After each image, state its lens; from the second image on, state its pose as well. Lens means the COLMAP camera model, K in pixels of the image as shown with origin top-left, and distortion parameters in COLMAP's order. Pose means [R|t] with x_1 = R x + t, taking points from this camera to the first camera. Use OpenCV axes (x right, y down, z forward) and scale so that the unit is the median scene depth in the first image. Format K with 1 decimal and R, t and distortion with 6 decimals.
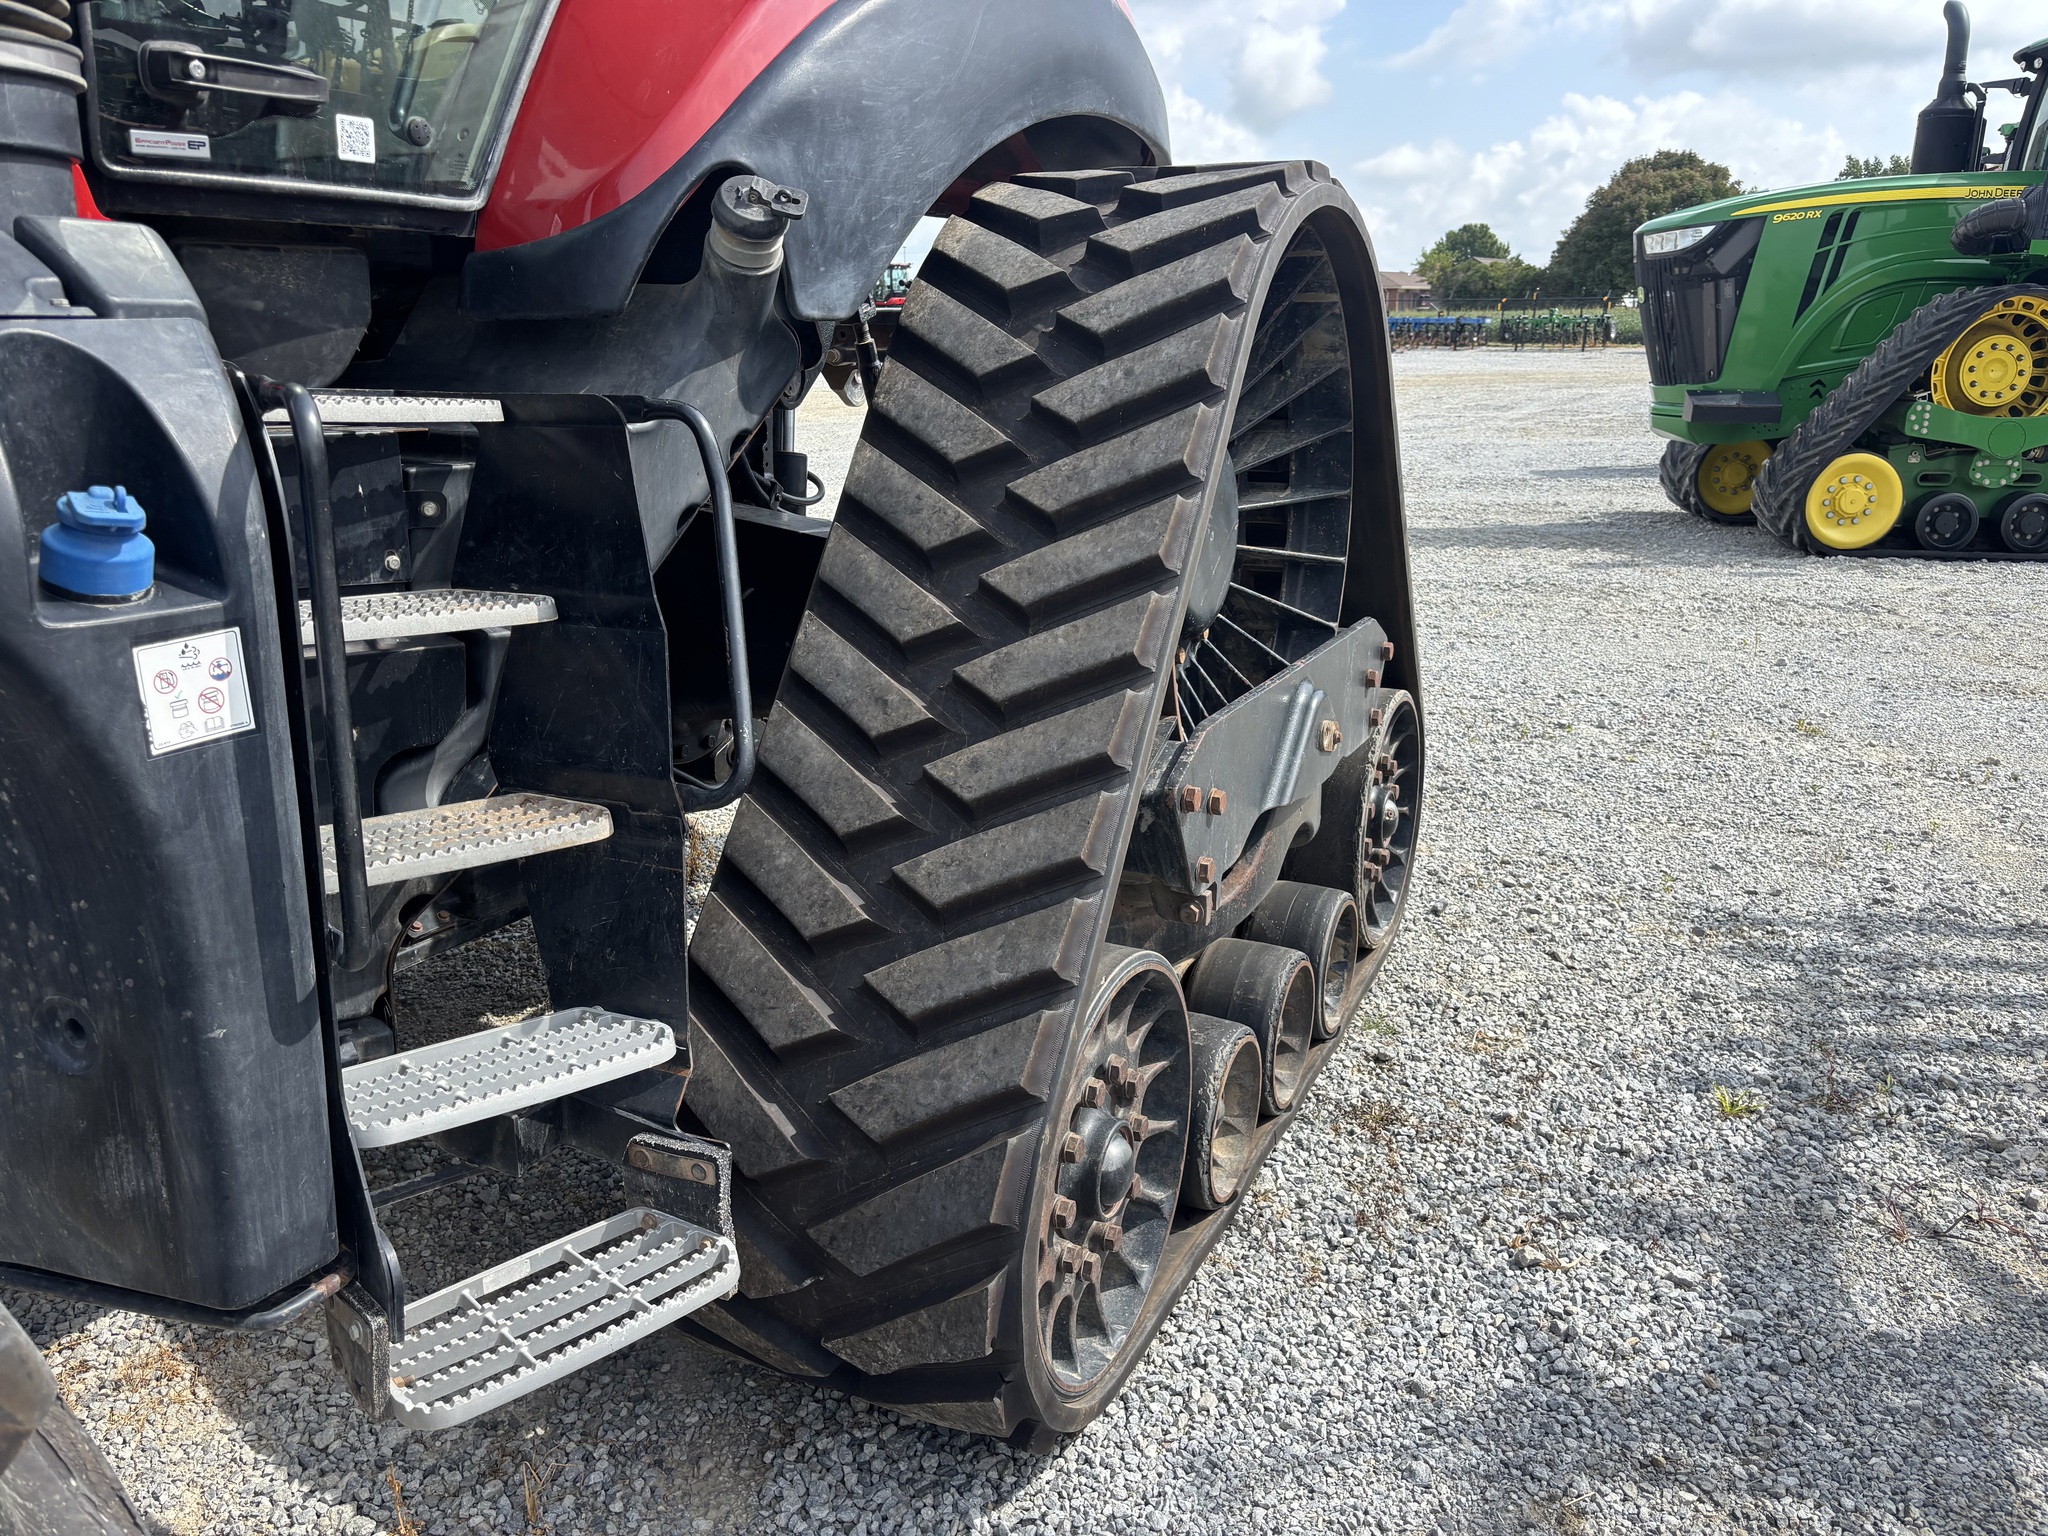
lens RADIAL K [[1529.8, 0, 1030.4], [0, 1529.8, 777.4], [0, 0, 1]] dist [0.030300, -0.028549]
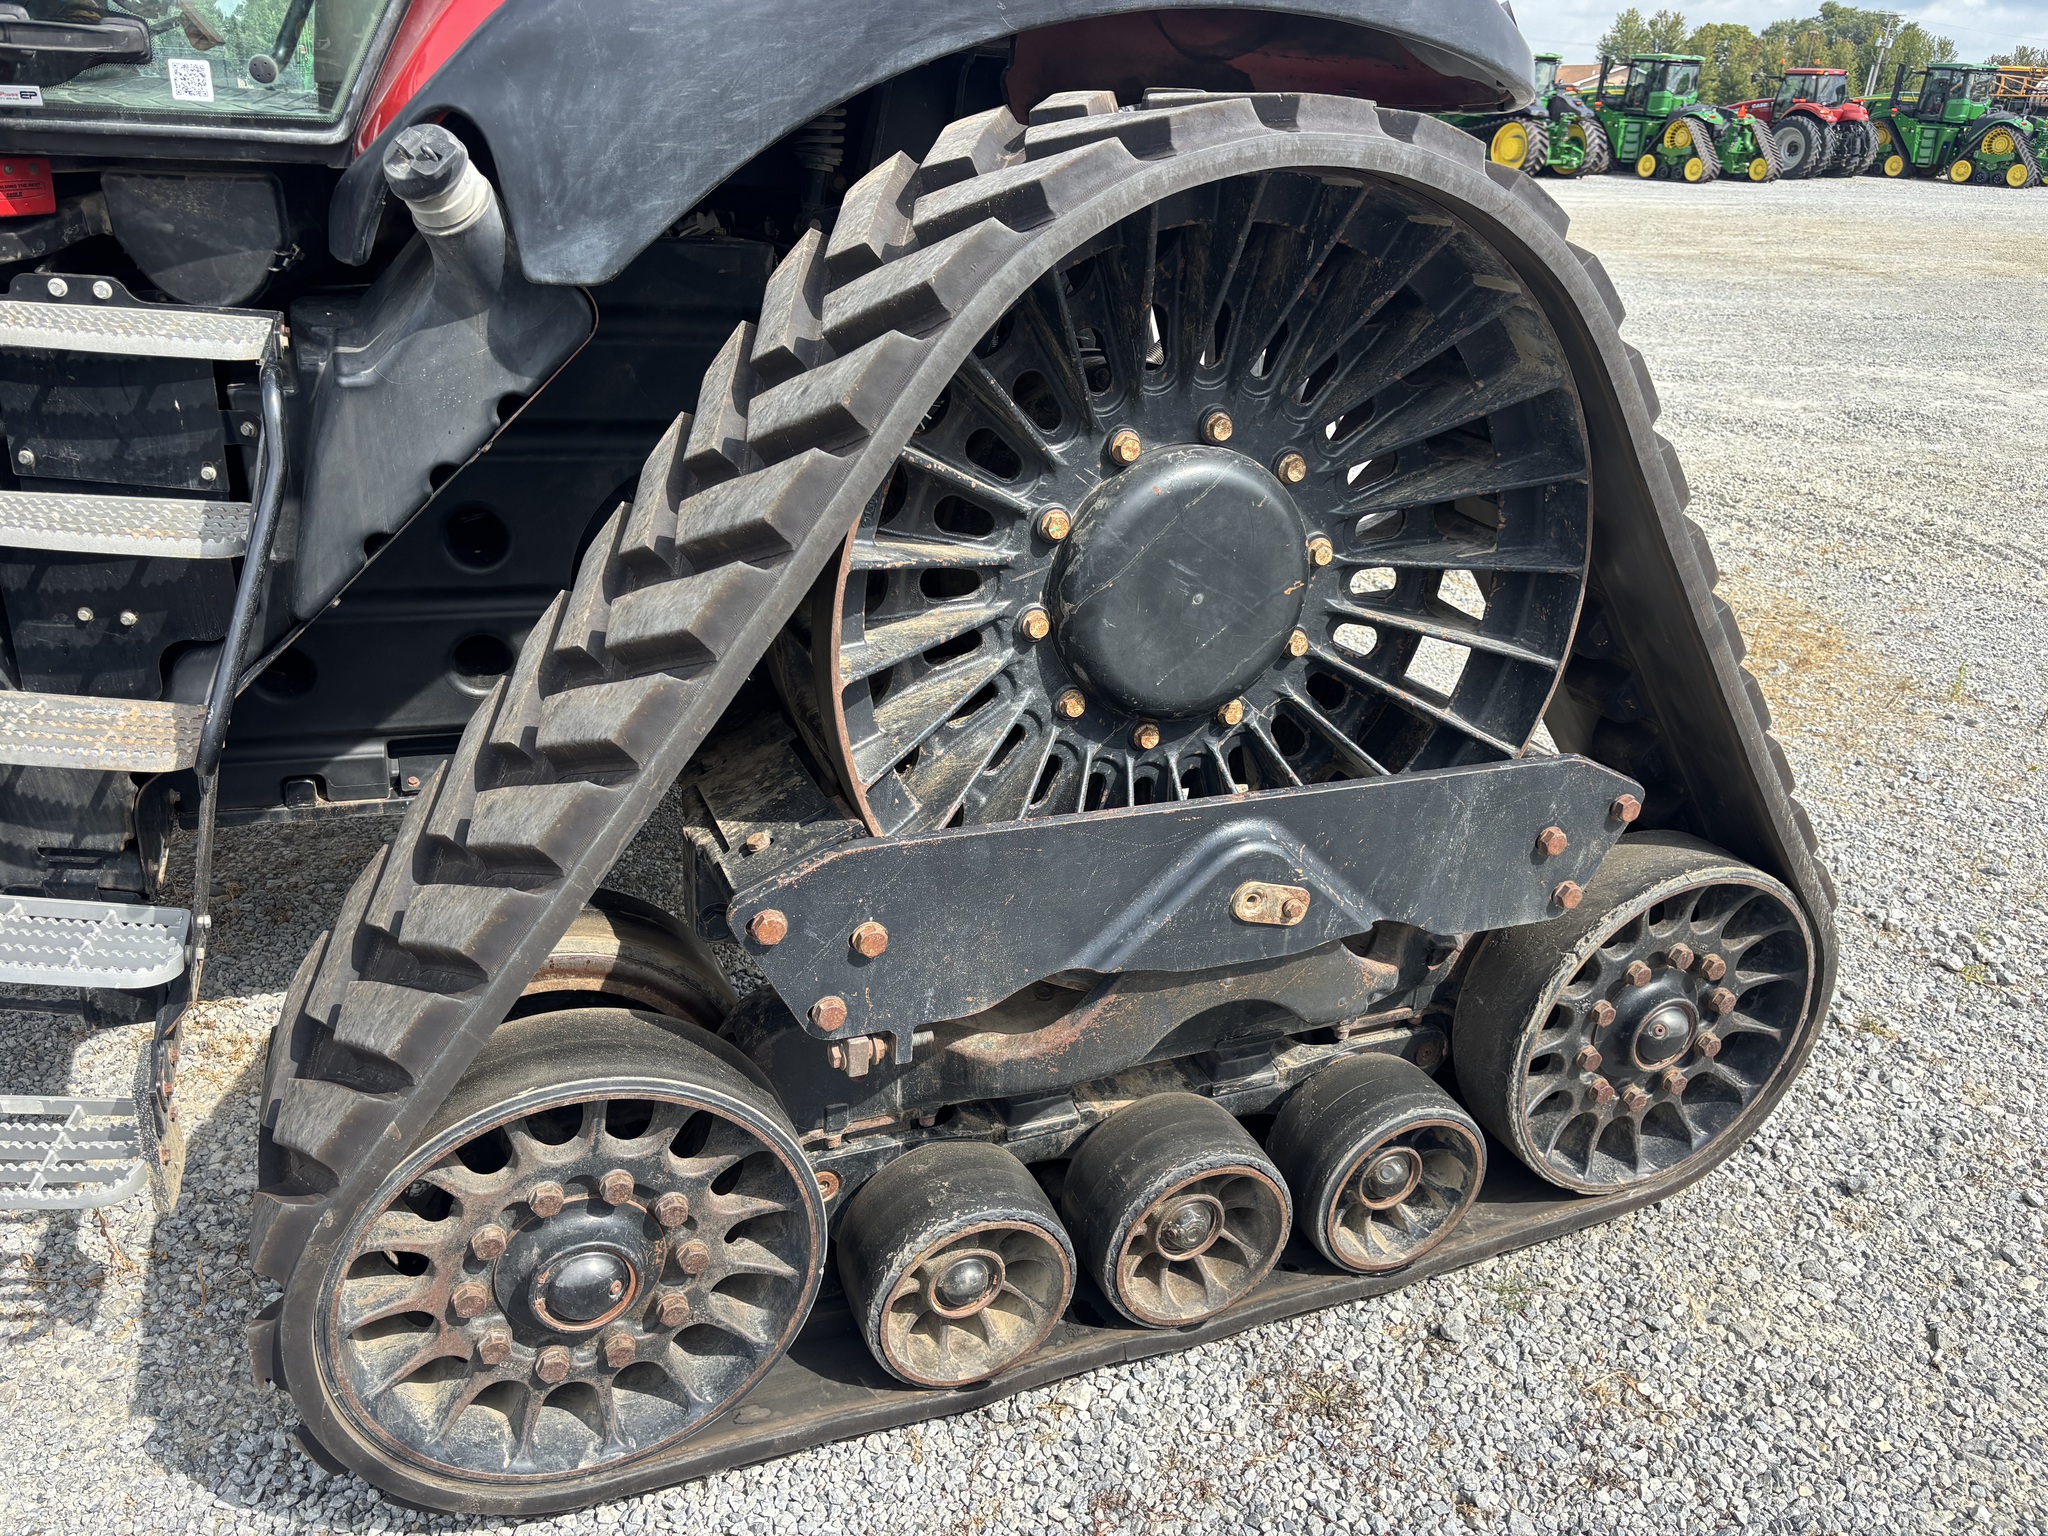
lens RADIAL K [[1529.8, 0, 1023.4], [0, 1529.8, 781.2], [0, 0, 1]] dist [0.030300, -0.028549]
pose [[0.733829, 0.304539, -0.607249, 0.705664], [-0.229423, 0.952468, 0.200422, -0.265275], [0.639422, -0.007759, 0.768817, 0.481295]]
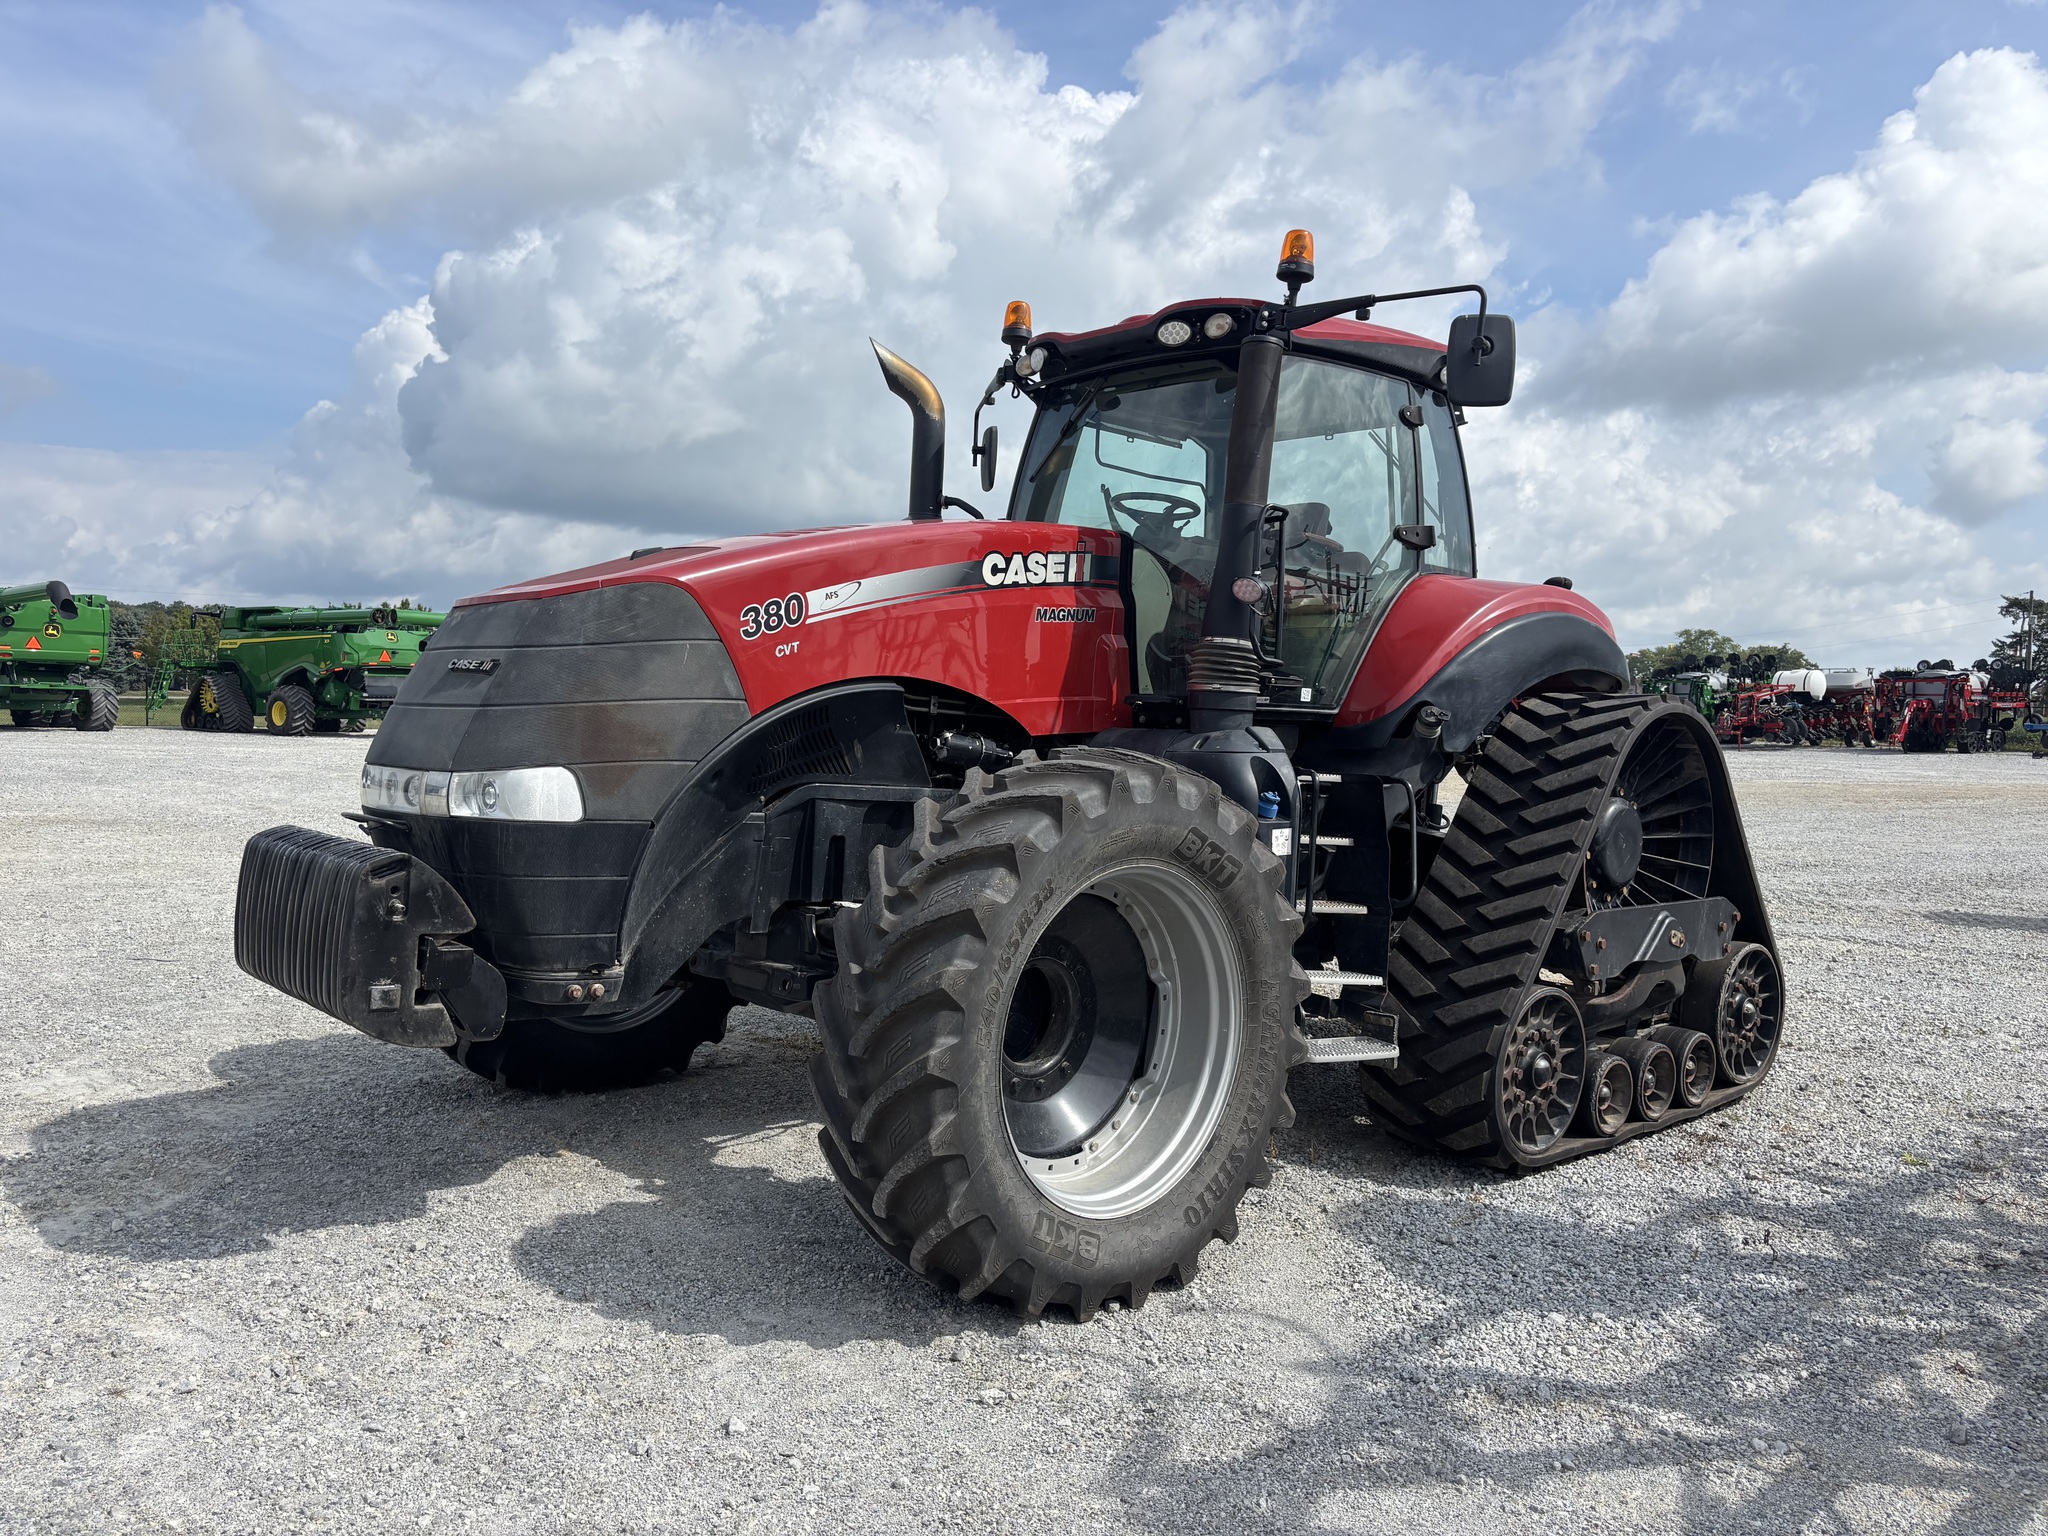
lens RADIAL K [[1529.8, 0, 1001.6], [0, 1529.8, 789.3], [0, 0, 1]] dist [0.030300, -0.028549]
pose [[0.912349, 0.049717, -0.406384, 0.259498], [-0.141412, 0.969777, -0.198834, 0.450201], [0.384216, 0.238874, 0.891806, -1.836334]]
